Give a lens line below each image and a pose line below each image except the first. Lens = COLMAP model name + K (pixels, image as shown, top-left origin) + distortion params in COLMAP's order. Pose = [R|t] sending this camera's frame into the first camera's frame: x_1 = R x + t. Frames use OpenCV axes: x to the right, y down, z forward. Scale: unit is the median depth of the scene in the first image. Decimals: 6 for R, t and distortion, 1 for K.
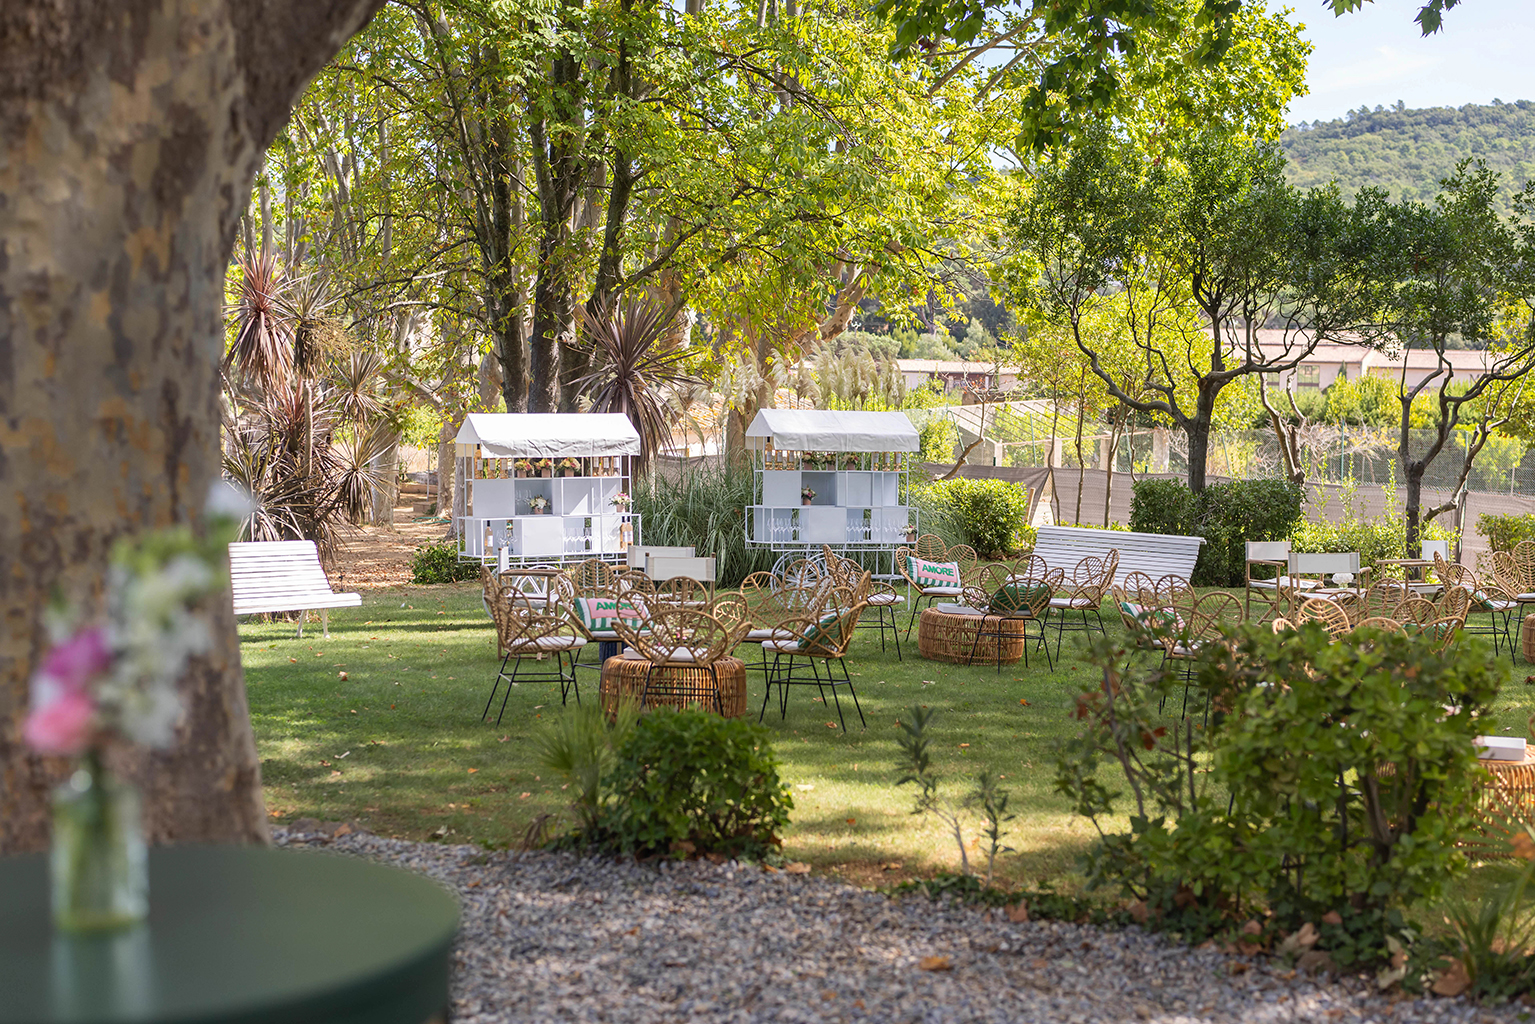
lens RADIAL K [[2156.9, 0, 767.2], [0, 2156.9, 508.7], [0, 0, 1]] dist [-0.033193, 0.000000]
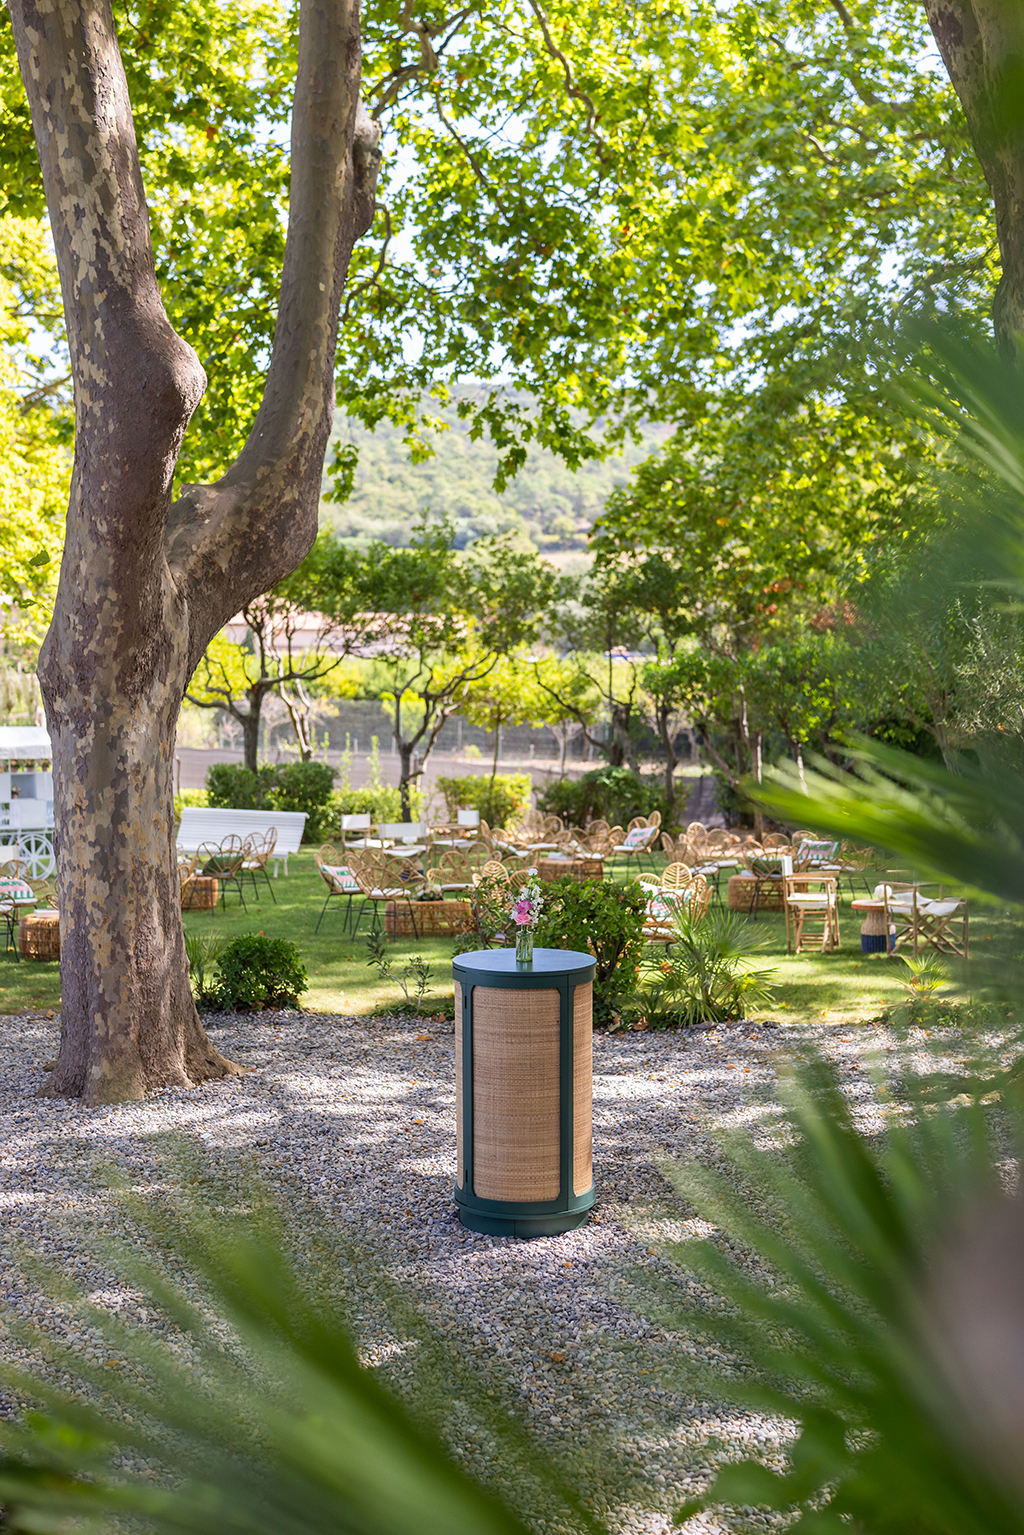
lens RADIAL K [[2156.9, 0, 513.2], [0, 2156.9, 767.8], [0, 0, 1]] dist [-0.033193, 0.000000]
pose [[0.919915, -0.027979, 0.391117, -0.162049], [0.025263, 0.999608, 0.012090, -0.021714], [-0.391302, -0.001241, 0.920261, -0.251879]]
